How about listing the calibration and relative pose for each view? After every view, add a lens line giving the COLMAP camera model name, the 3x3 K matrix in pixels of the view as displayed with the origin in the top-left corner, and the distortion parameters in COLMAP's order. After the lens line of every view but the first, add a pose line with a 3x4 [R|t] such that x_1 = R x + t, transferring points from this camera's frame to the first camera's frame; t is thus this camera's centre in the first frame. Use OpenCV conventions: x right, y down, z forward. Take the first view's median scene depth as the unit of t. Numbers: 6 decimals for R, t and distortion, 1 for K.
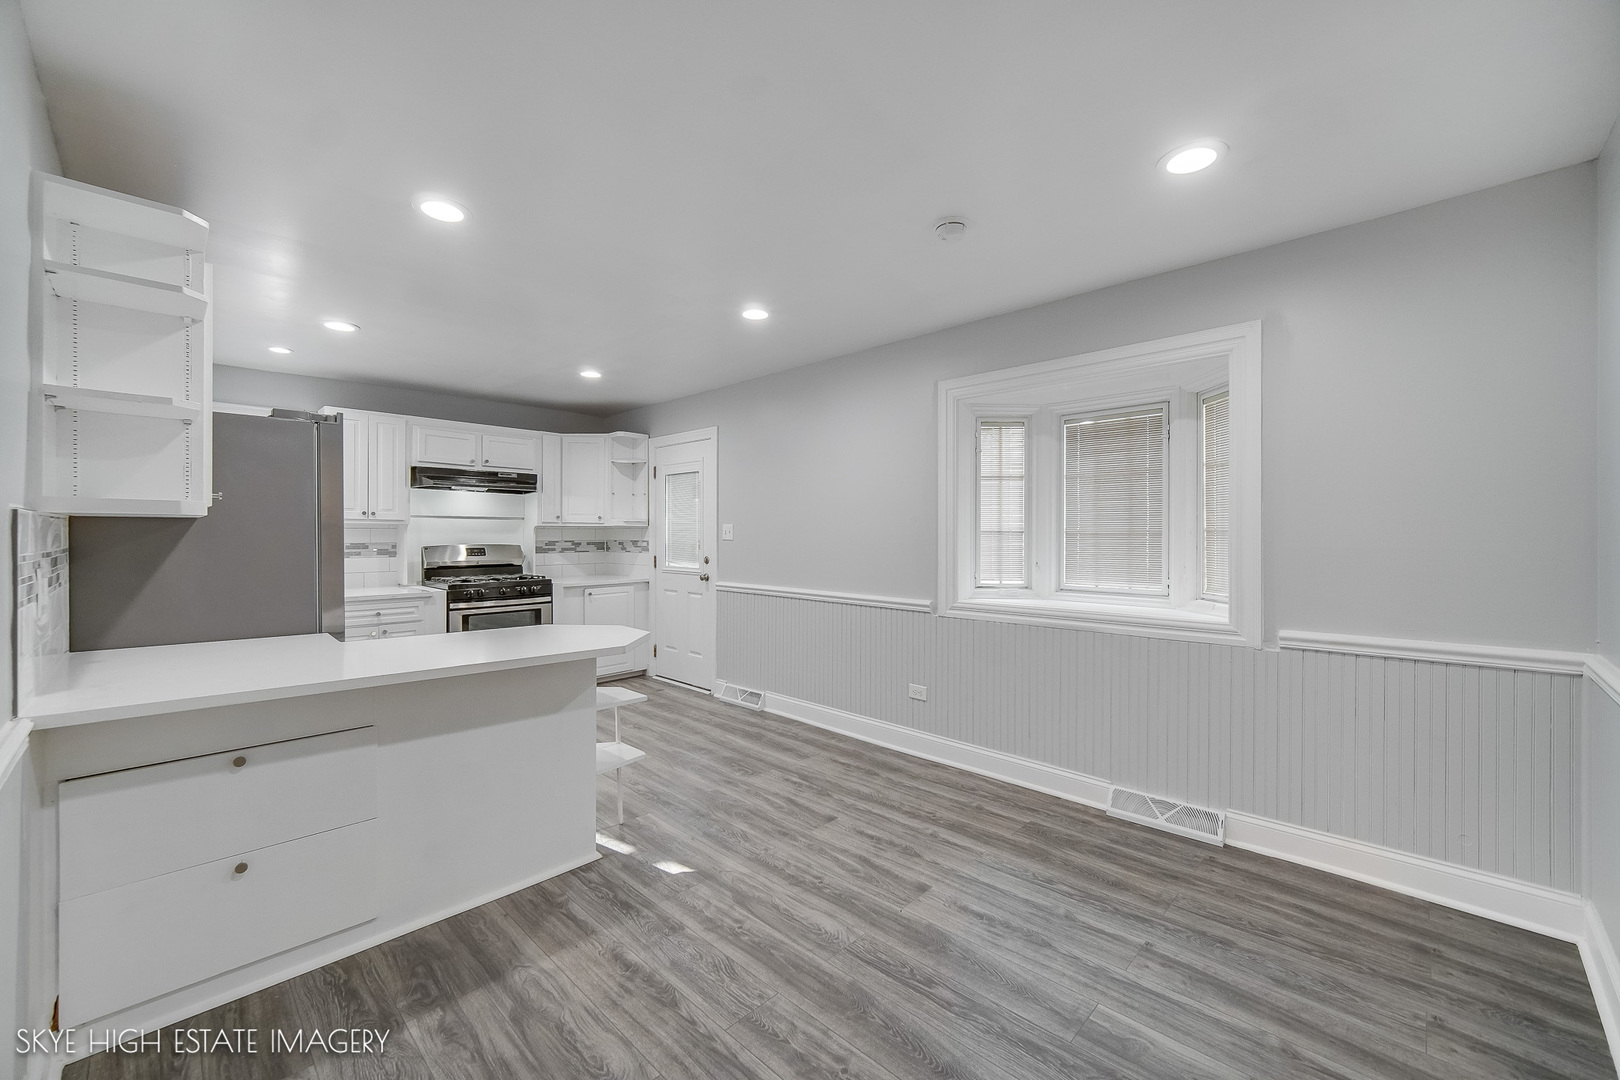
lens RADIAL K [[639.2, 0, 808.2], [0, 639.2, 534.6], [0, 0, 1]] dist [-0.003644, 0.000576]
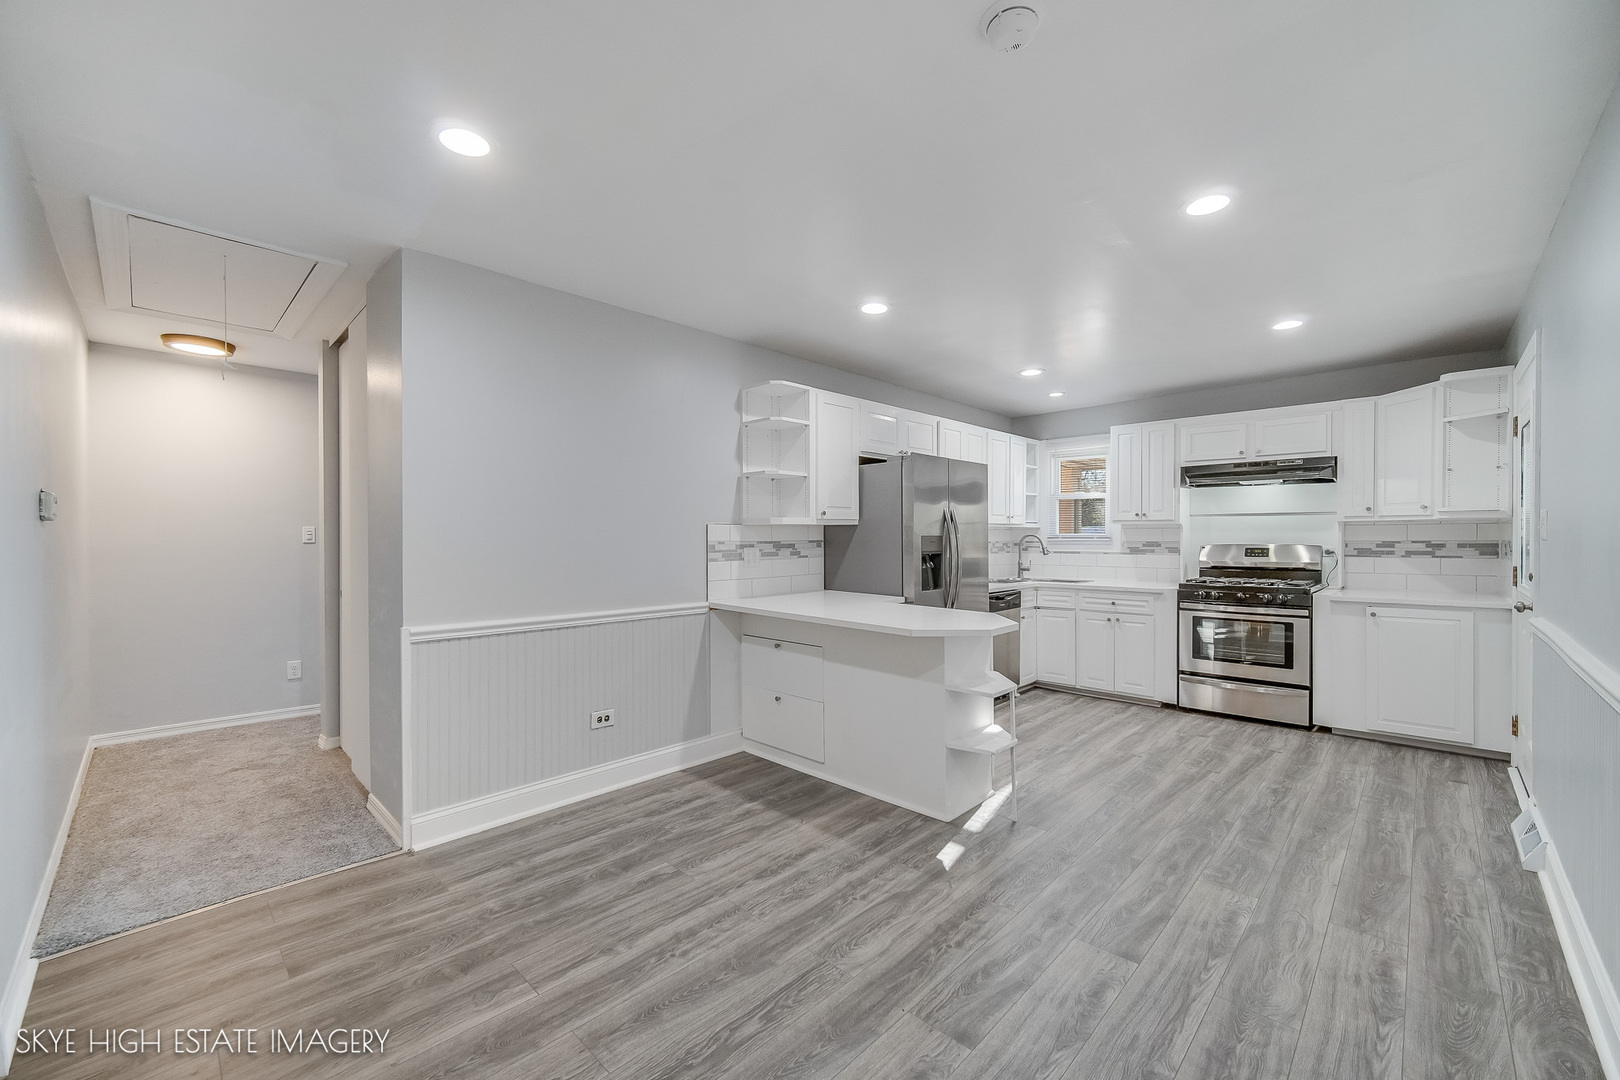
lens RADIAL K [[645.8, 0, 812.2], [0, 645.8, 542.2], [0, 0, 1]] dist [-0.001178, 0.000115]
pose [[0.011398, 0.006702, -0.999913, 0.415728], [0.002526, 0.999974, 0.006732, 0.005599], [0.999932, -0.002603, 0.011381, 0.395148]]
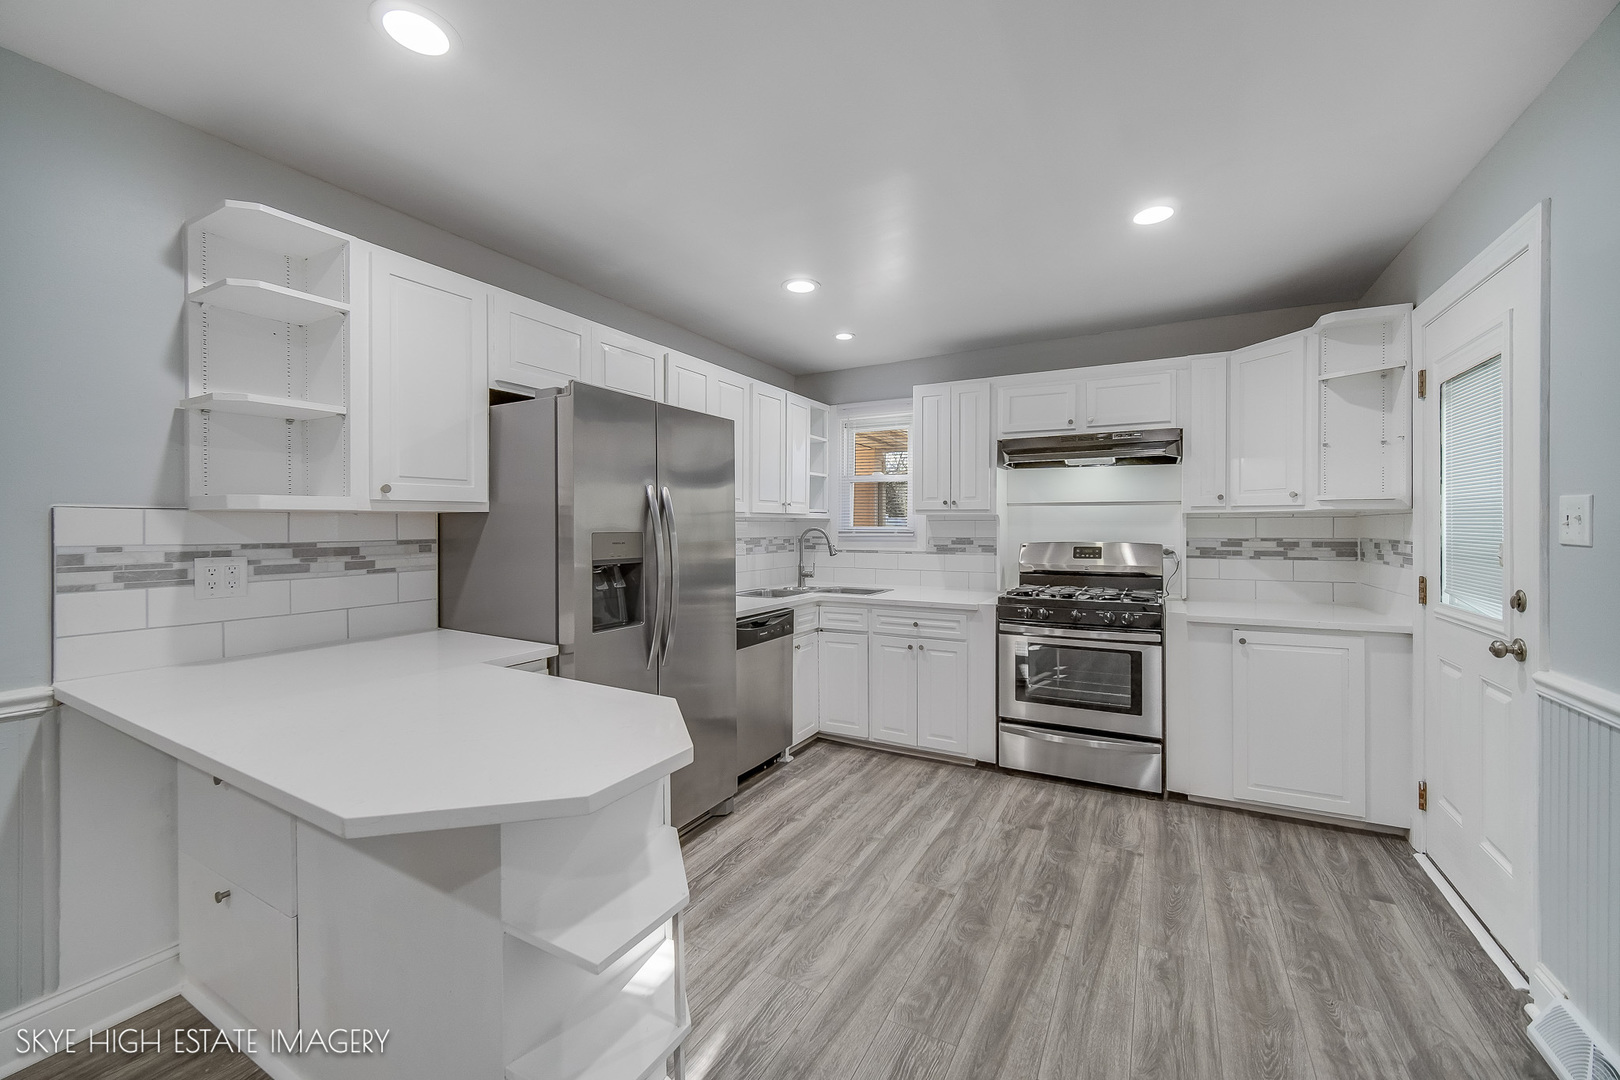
lens RADIAL K [[648.2, 0, 811.0], [0, 648.2, 528.3], [0, 0, 1]] dist [-0.001811, -0.000233]
pose [[0.272211, 0.000713, -0.962237, 0.080577], [0.000862, 0.999999, 0.000985, -0.000184], [0.962237, -0.001097, 0.272210, 0.566252]]
